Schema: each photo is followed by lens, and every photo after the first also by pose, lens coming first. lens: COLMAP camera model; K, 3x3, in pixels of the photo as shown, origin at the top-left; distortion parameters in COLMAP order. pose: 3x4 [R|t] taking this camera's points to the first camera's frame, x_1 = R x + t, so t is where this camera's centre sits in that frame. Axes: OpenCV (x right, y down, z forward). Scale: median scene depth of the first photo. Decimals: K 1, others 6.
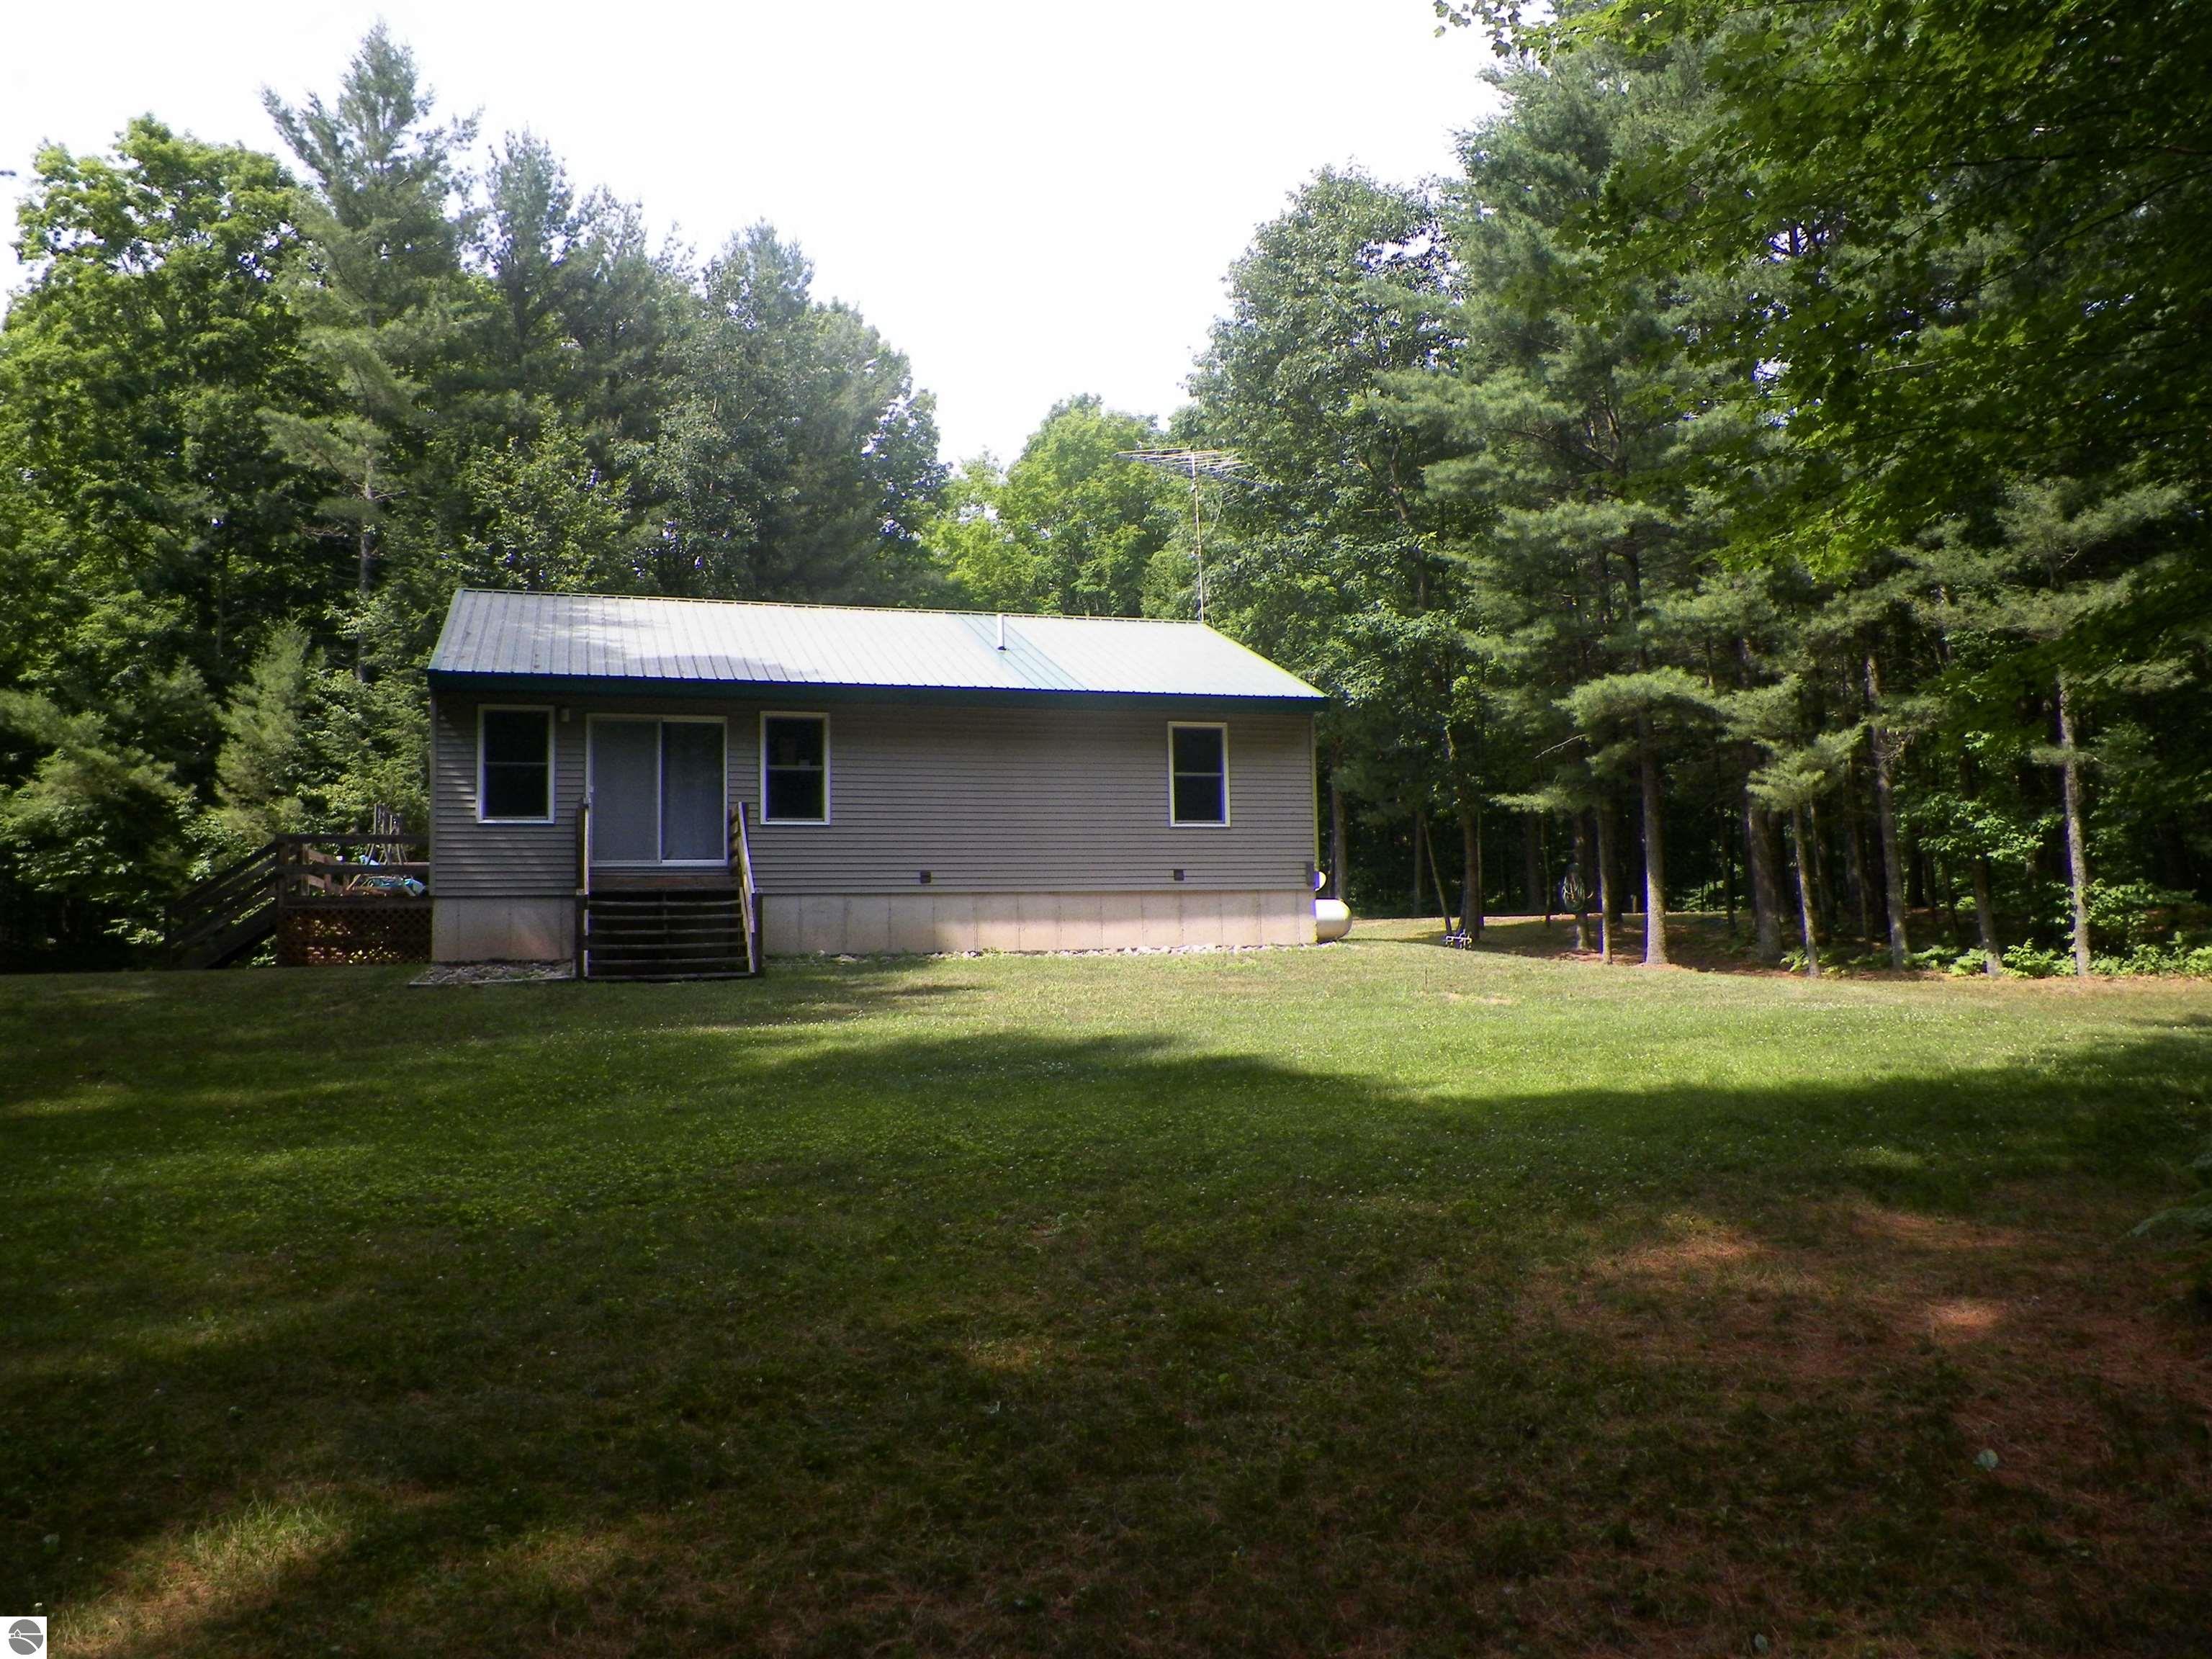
lens RADIAL K [[1638.2, 0, 1103.1], [0, 1638.2, 808.3], [0, 0, 1]] dist [0.009756, 0.001449]
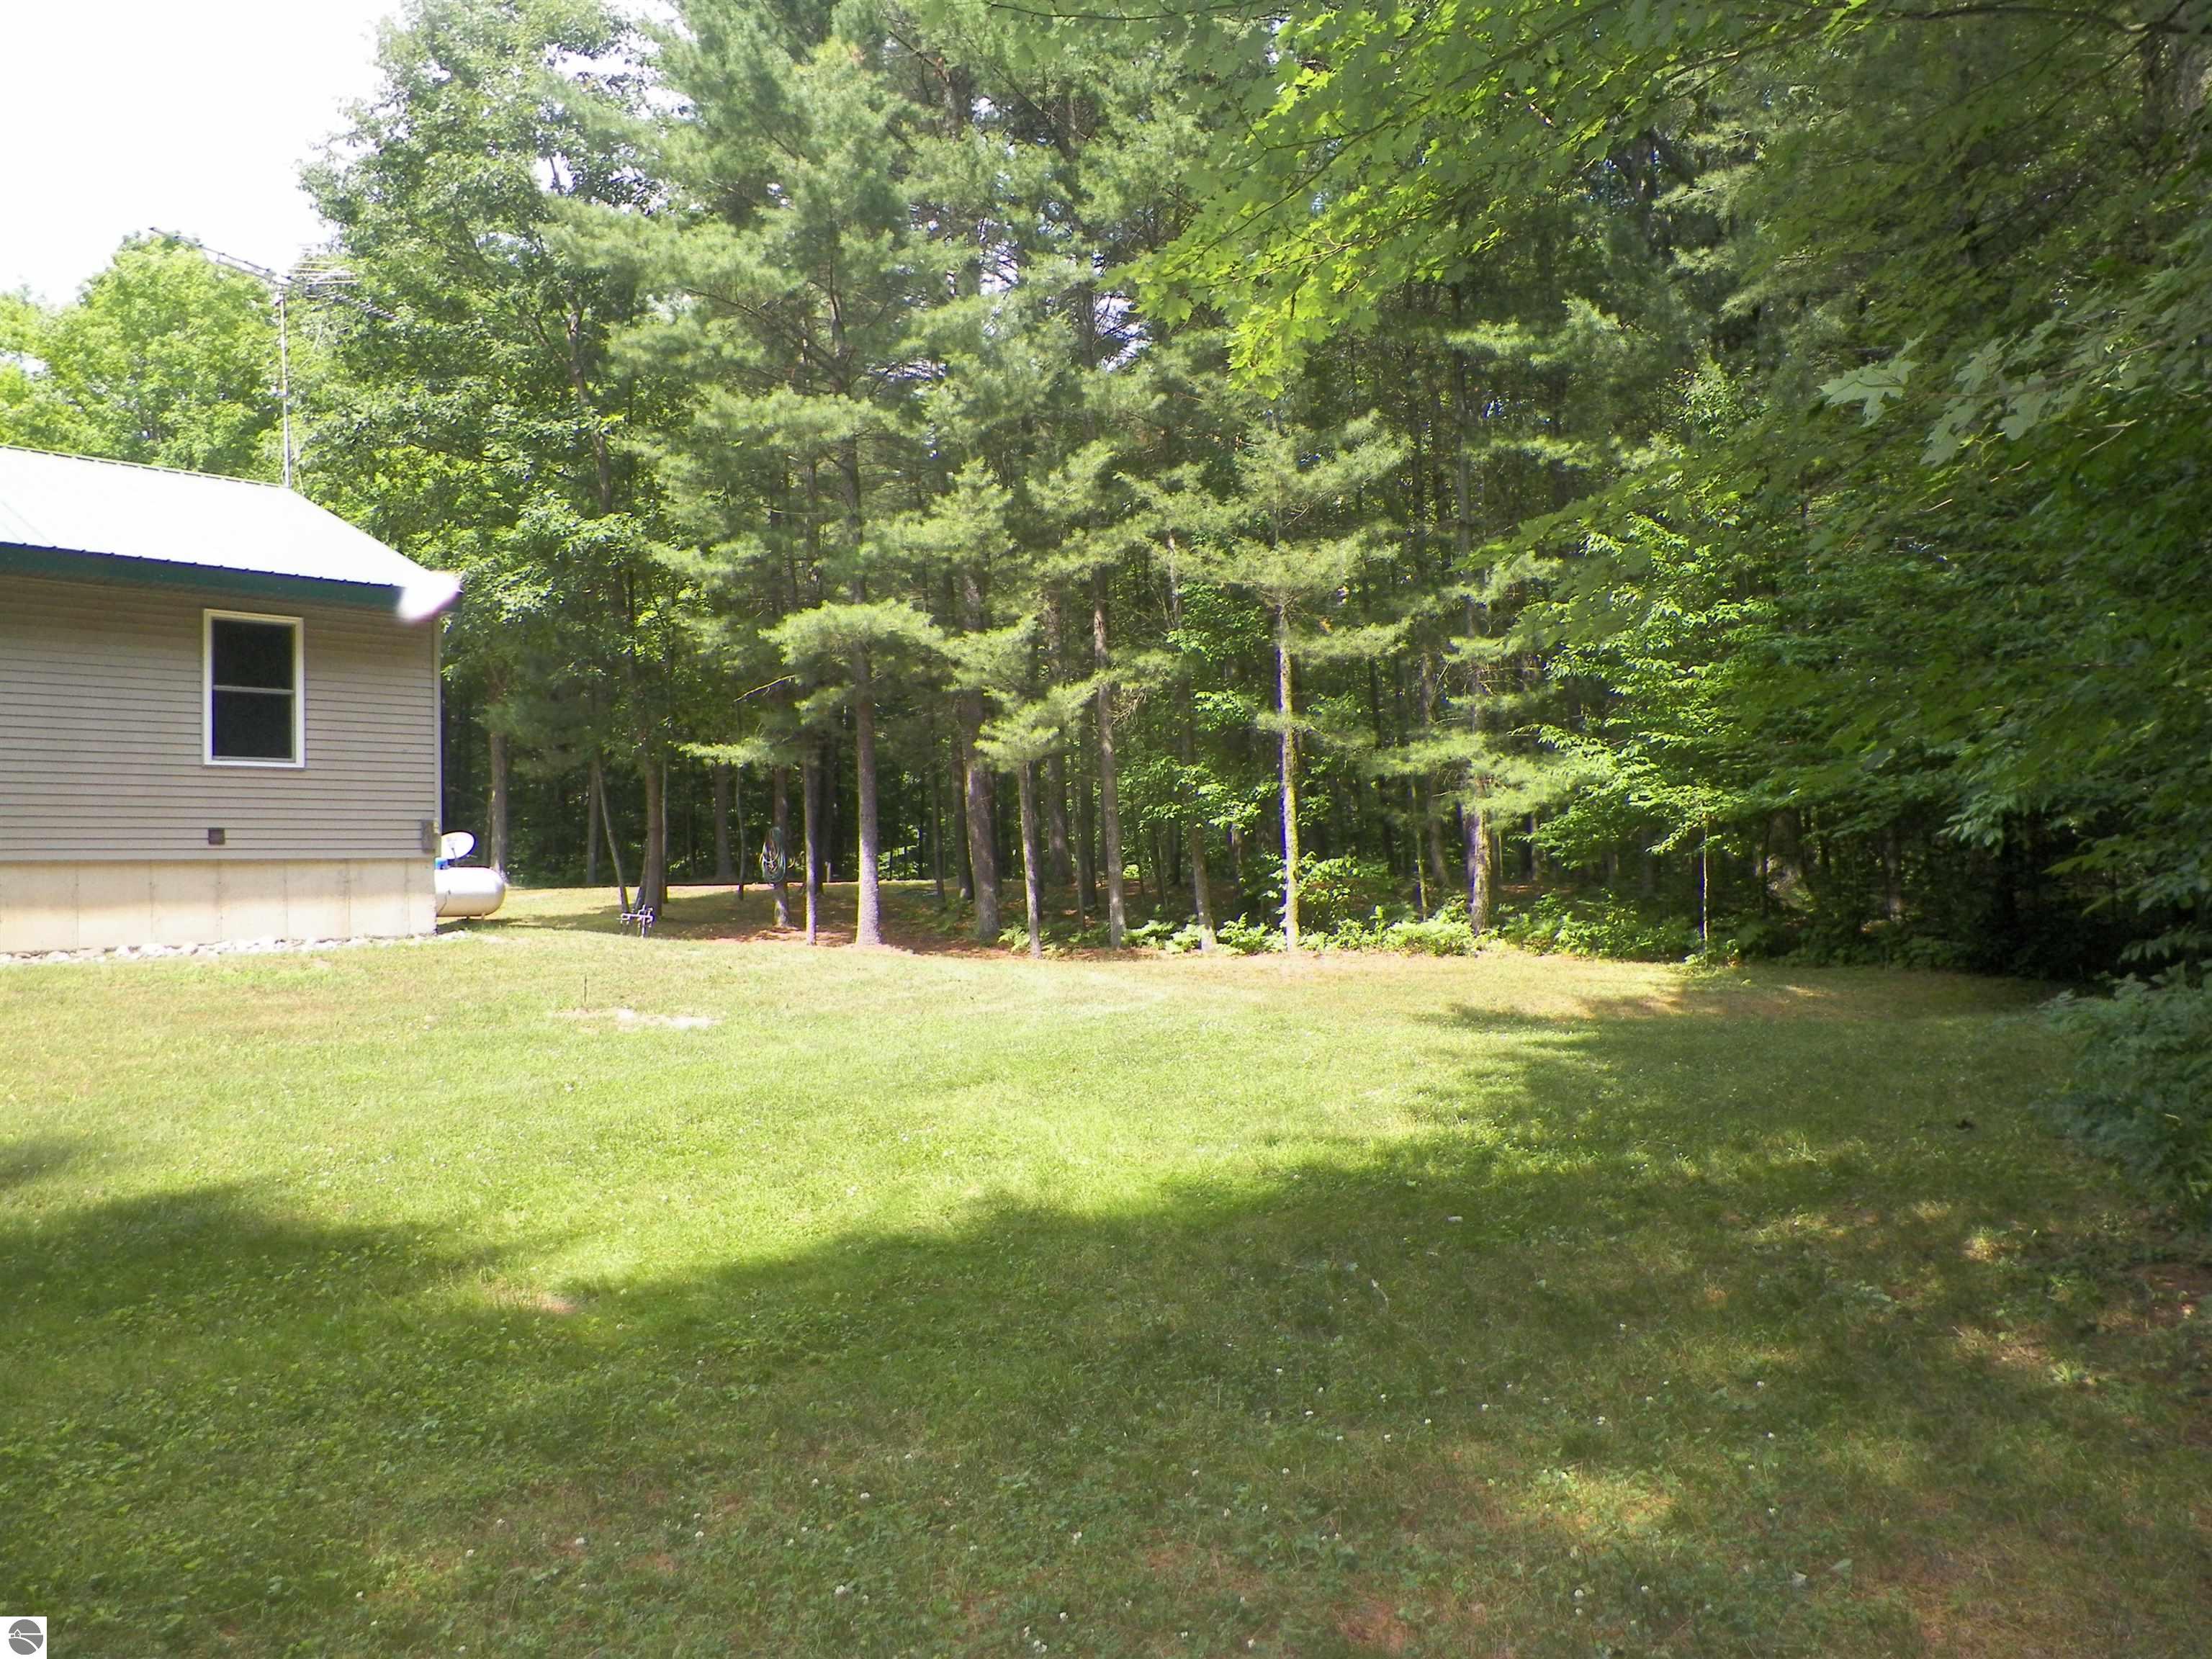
lens RADIAL K [[1638.2, 0, 1103.1], [0, 1638.2, 808.3], [0, 0, 1]] dist [0.009756, 0.001449]
pose [[0.882926, 0.020443, 0.469067, 0.042502], [-0.031448, 0.999383, 0.015638, 0.005767], [-0.468458, -0.028558, 0.883024, 0.191900]]
